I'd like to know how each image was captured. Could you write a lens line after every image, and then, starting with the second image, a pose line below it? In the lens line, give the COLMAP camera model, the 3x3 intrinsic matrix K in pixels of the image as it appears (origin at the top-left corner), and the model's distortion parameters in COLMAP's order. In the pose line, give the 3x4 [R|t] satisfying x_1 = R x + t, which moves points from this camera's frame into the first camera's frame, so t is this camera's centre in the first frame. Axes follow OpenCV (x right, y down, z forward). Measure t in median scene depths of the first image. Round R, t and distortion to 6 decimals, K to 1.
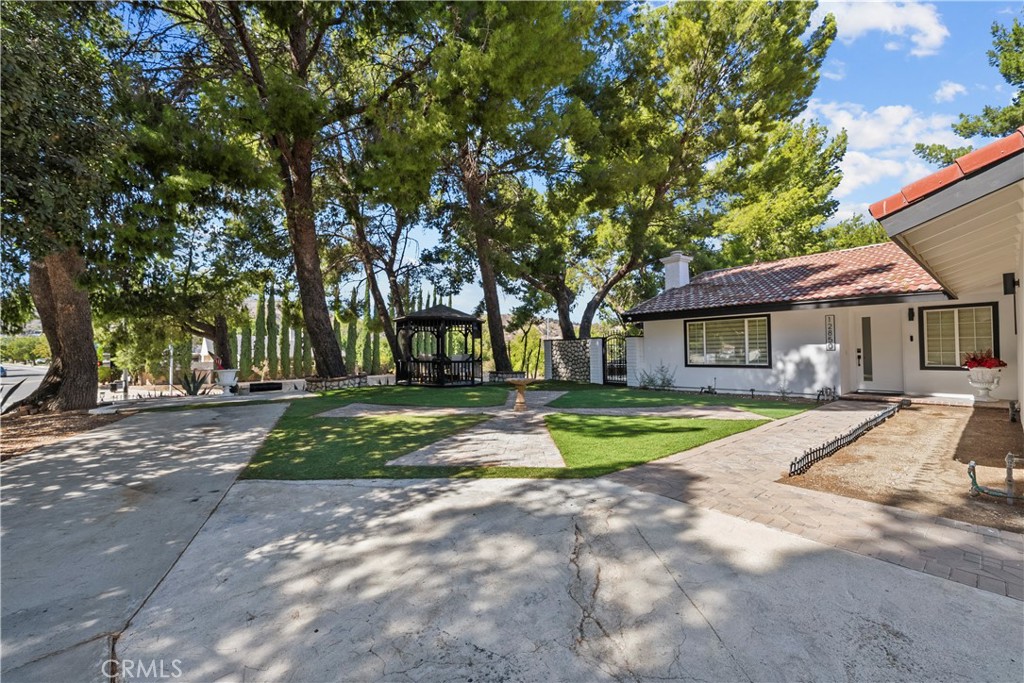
lens RADIAL K [[414.4, 0, 505.5], [0, 414.4, 342.1], [0, 0, 1]] dist [0.000276, -0.000668]
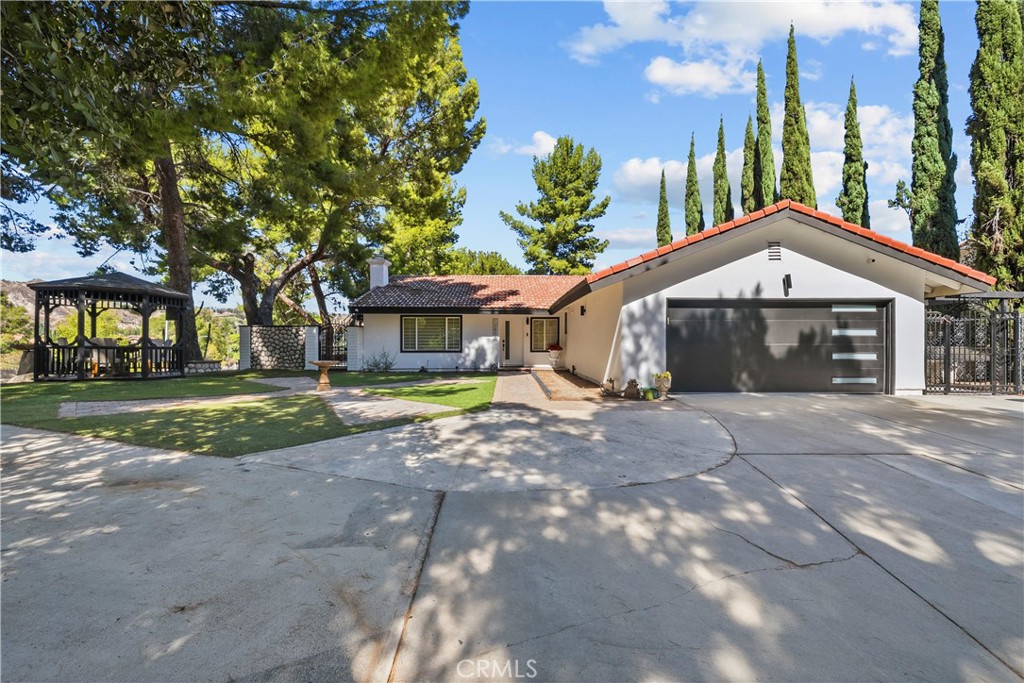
lens RADIAL K [[414.4, 0, 516.0], [0, 414.4, 343.6], [0, 0, 1]] dist [0.000276, -0.000668]
pose [[0.617370, 0.010986, 0.786596, -0.387448], [-0.029072, 0.999538, 0.008858, 0.013441], [-0.786136, -0.028336, 0.617404, -0.049742]]
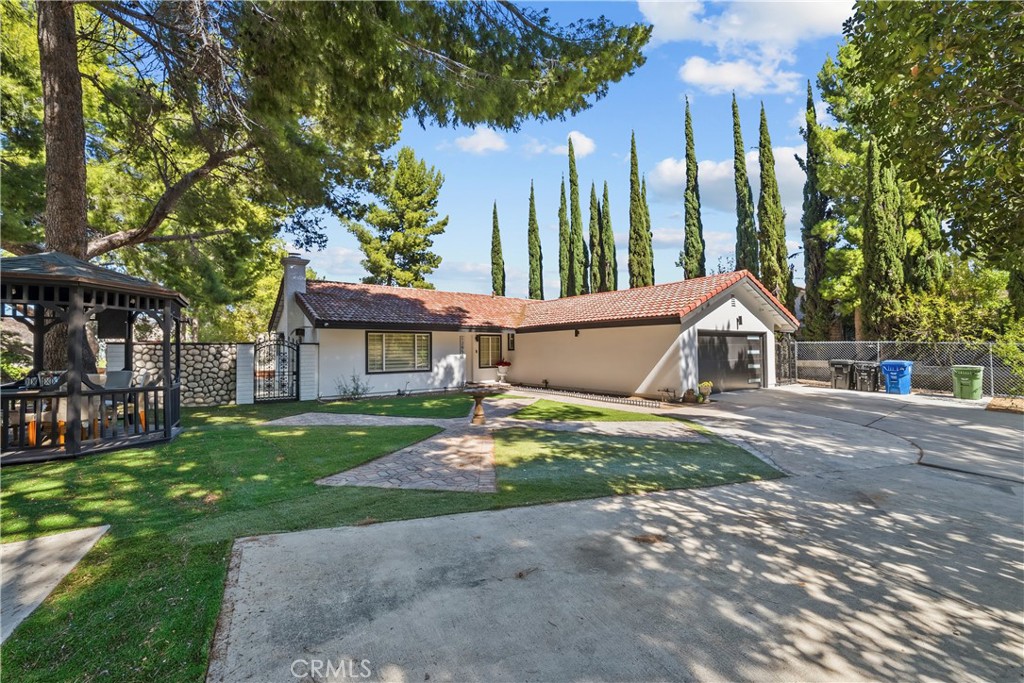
lens RADIAL K [[414.4, 0, 512.1], [0, 414.4, 340.7], [0, 0, 1]] dist [0.000276, -0.000668]
pose [[0.031056, 0.034800, 0.998912, -0.719720], [-0.017584, 0.999258, -0.034265, 0.002565], [-0.999363, -0.016501, 0.031645, 0.692430]]
